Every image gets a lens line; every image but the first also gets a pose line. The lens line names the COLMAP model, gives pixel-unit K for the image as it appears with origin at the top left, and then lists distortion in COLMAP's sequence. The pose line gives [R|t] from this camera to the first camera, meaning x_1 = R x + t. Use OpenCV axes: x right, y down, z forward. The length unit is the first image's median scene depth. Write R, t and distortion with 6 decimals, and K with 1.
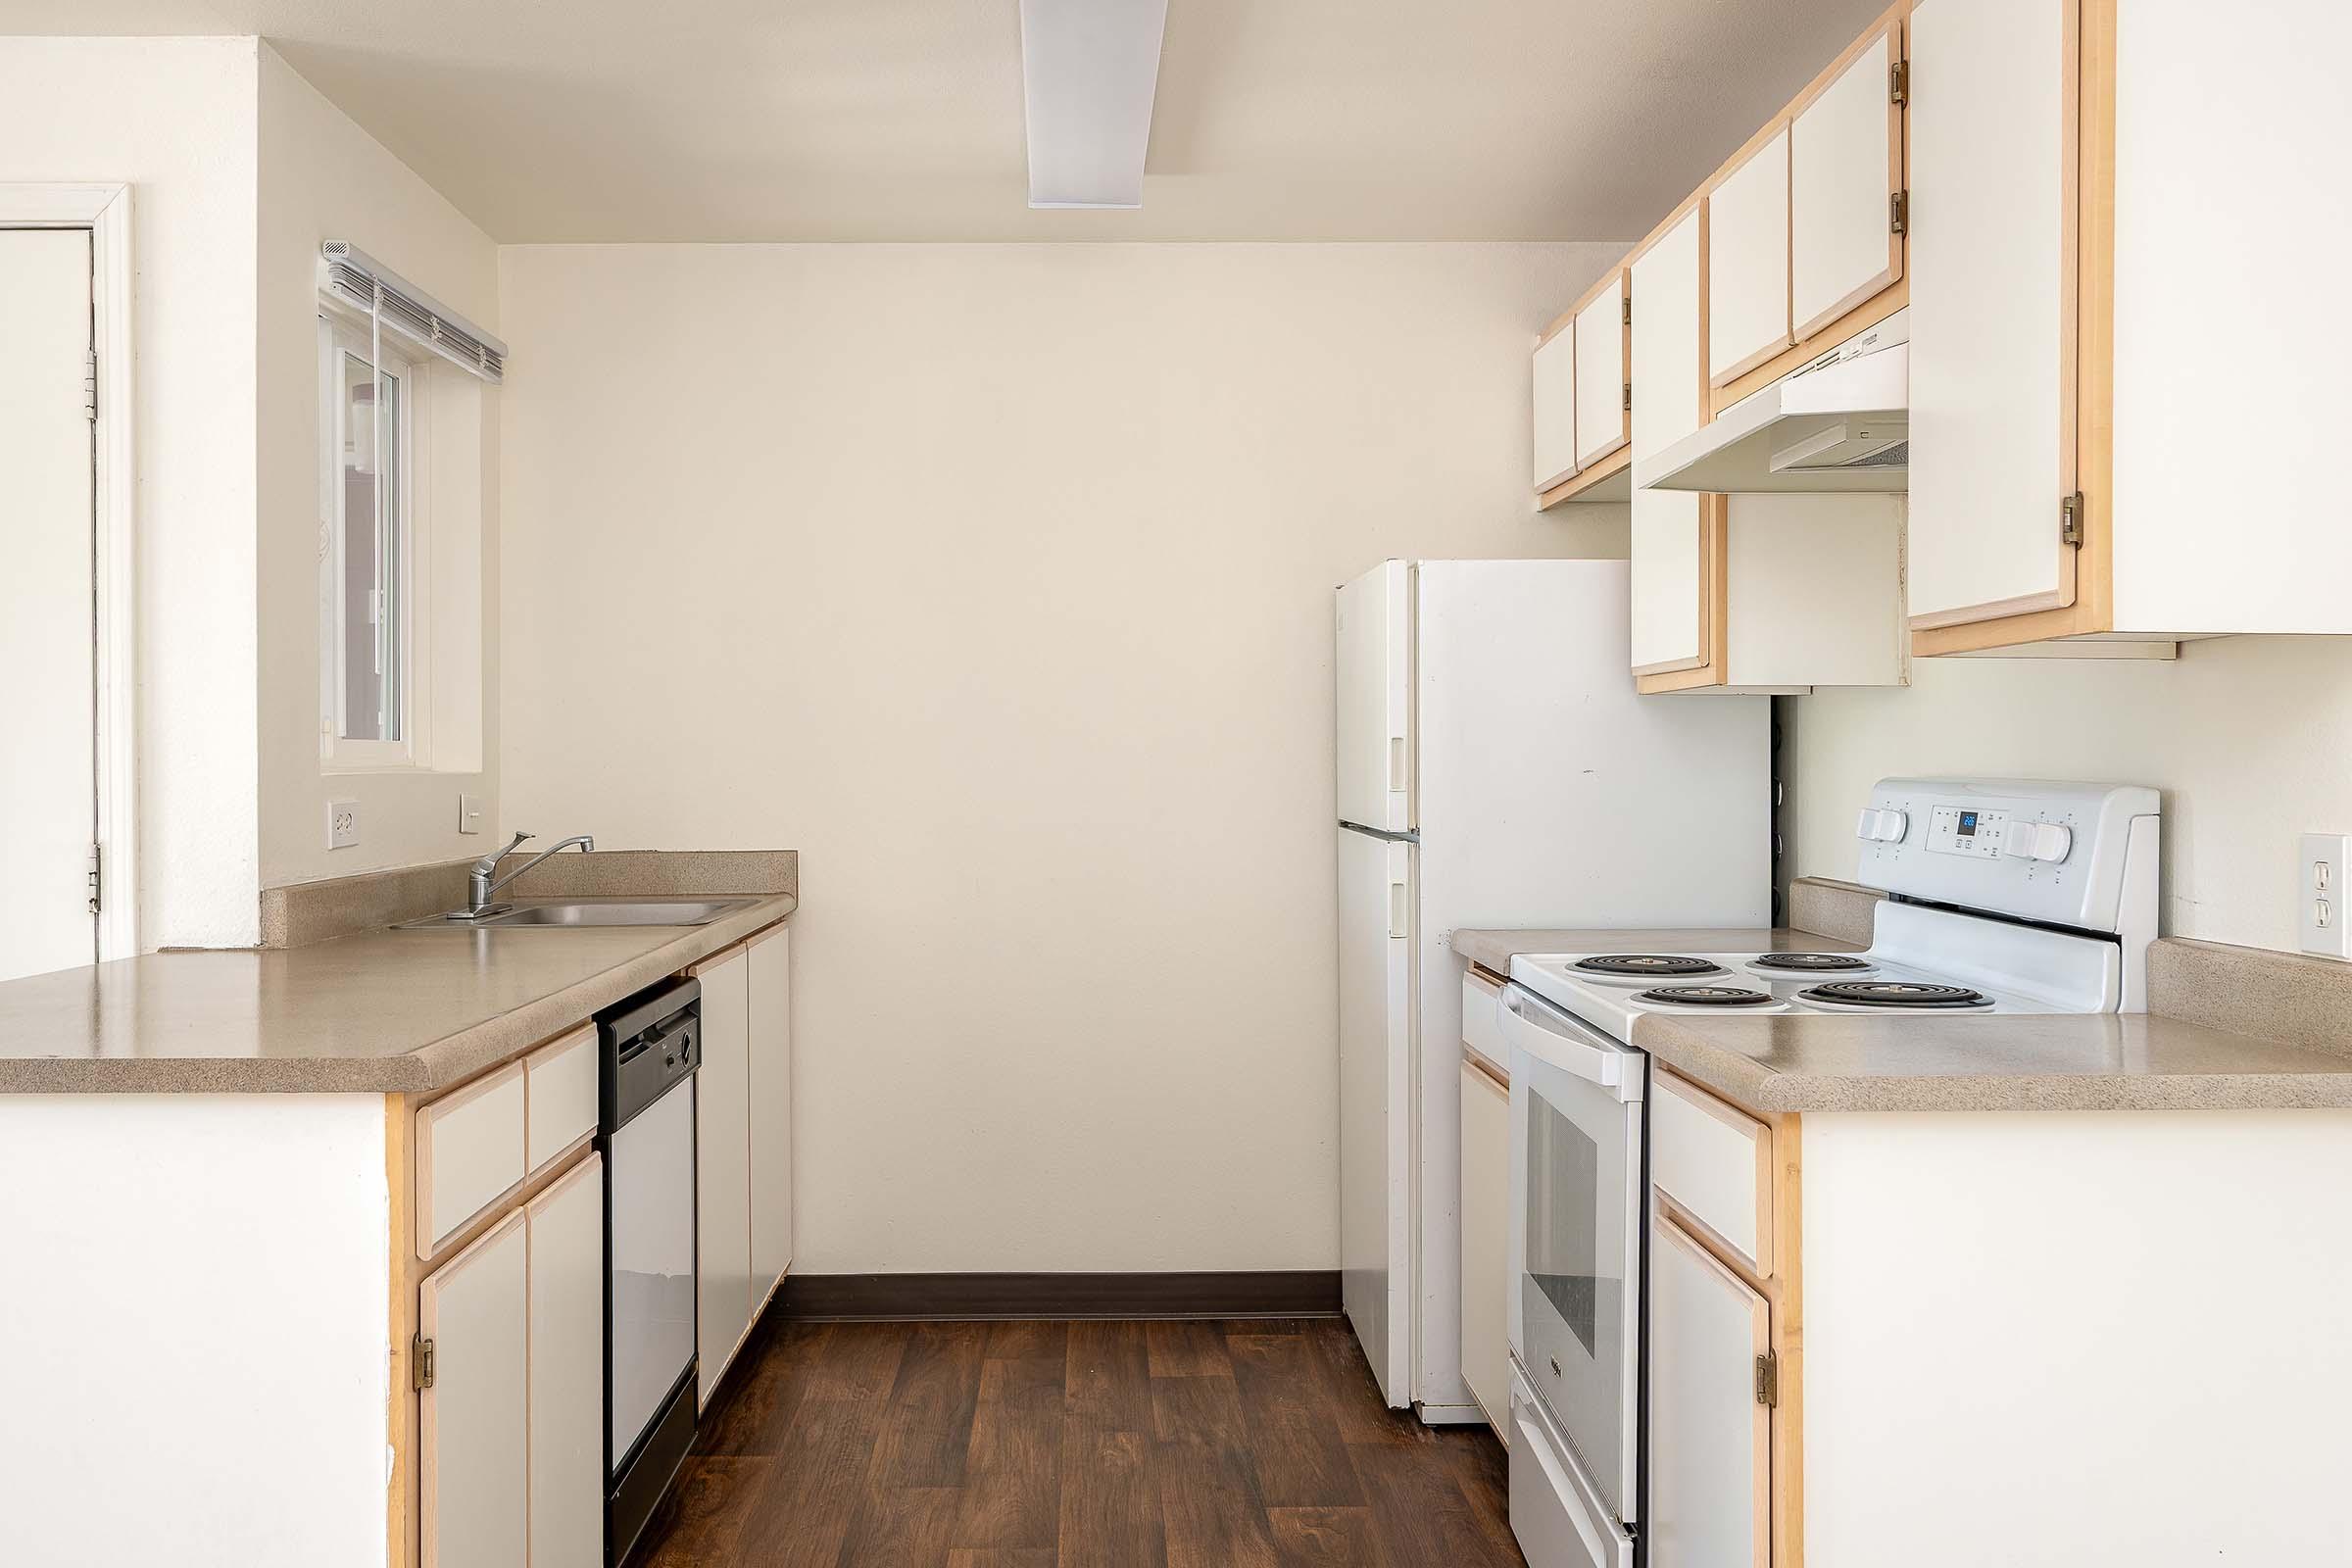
lens RADIAL K [[1981.8, 0, 1158.3], [0, 1981.8, 768.2], [0, 0, 1]] dist [-0.011356, 0.006126]
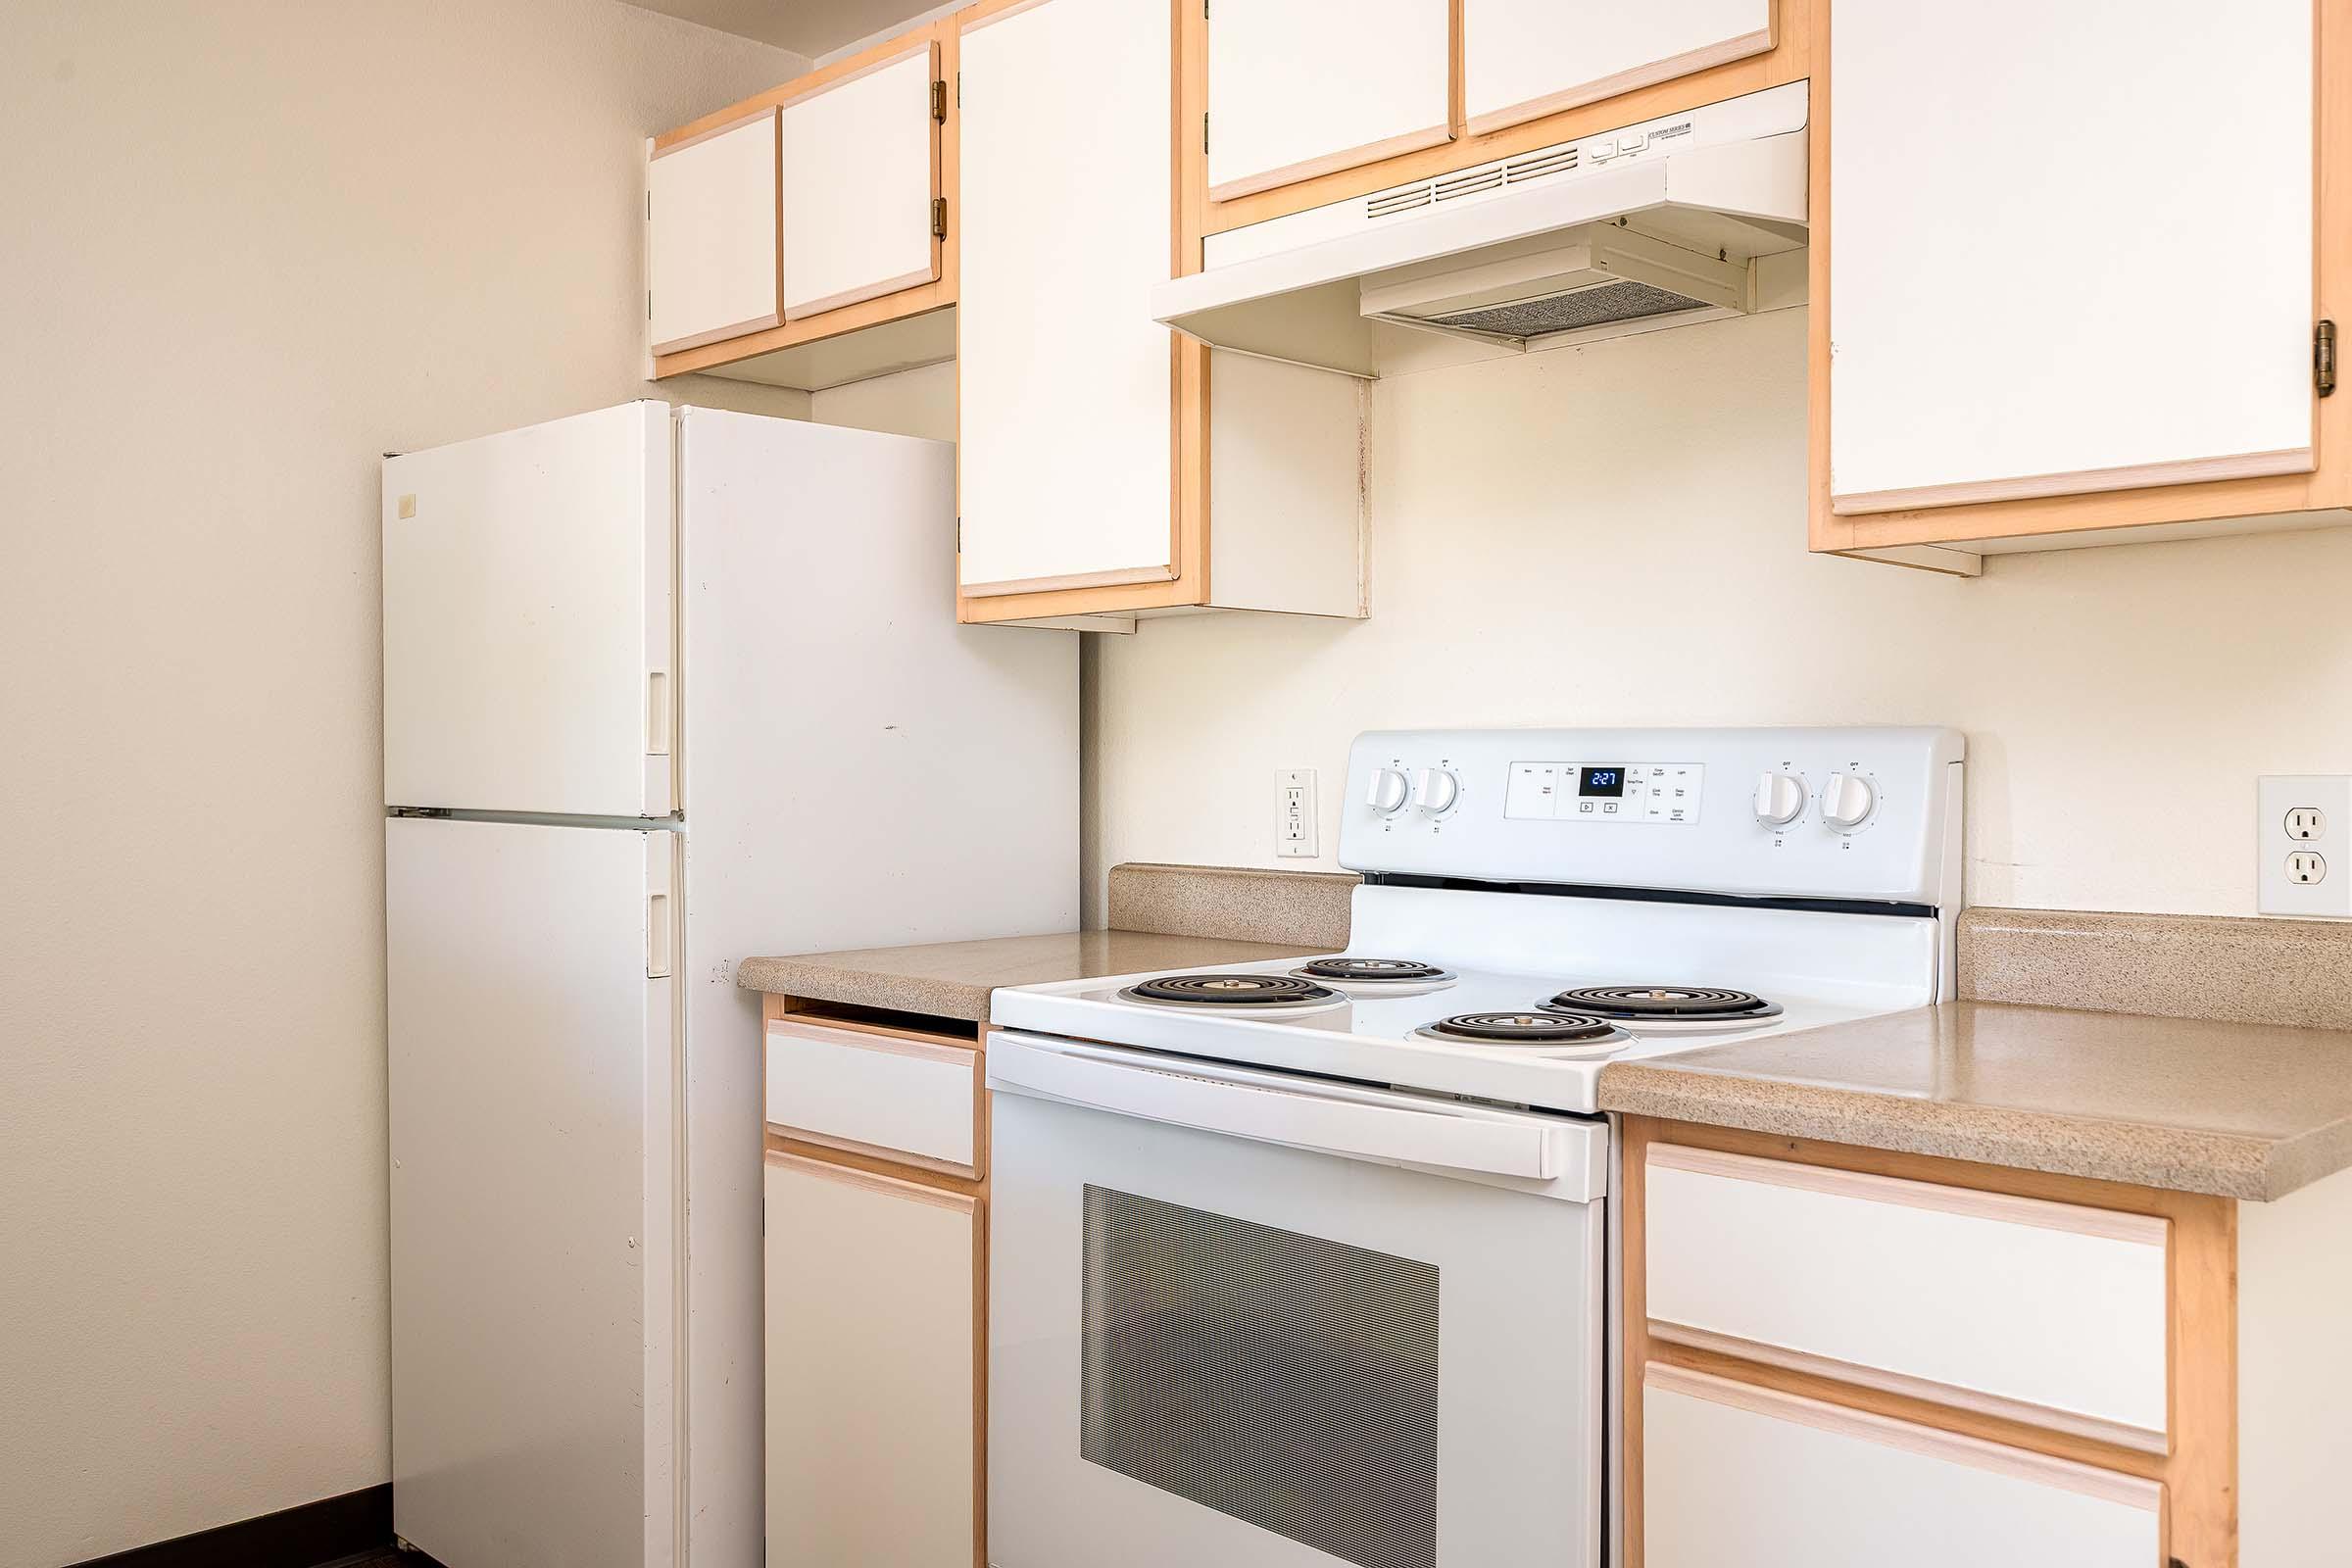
lens RADIAL K [[2046.0, 0, 1168.7], [0, 2046.0, 776.4], [0, 0, 1]] dist [-0.004125, -0.007216]
pose [[0.745030, -0.005838, 0.667005, -0.230661], [0.003065, 0.999981, 0.005329, 0.017712], [-0.667023, -0.001926, 0.745034, 0.425364]]
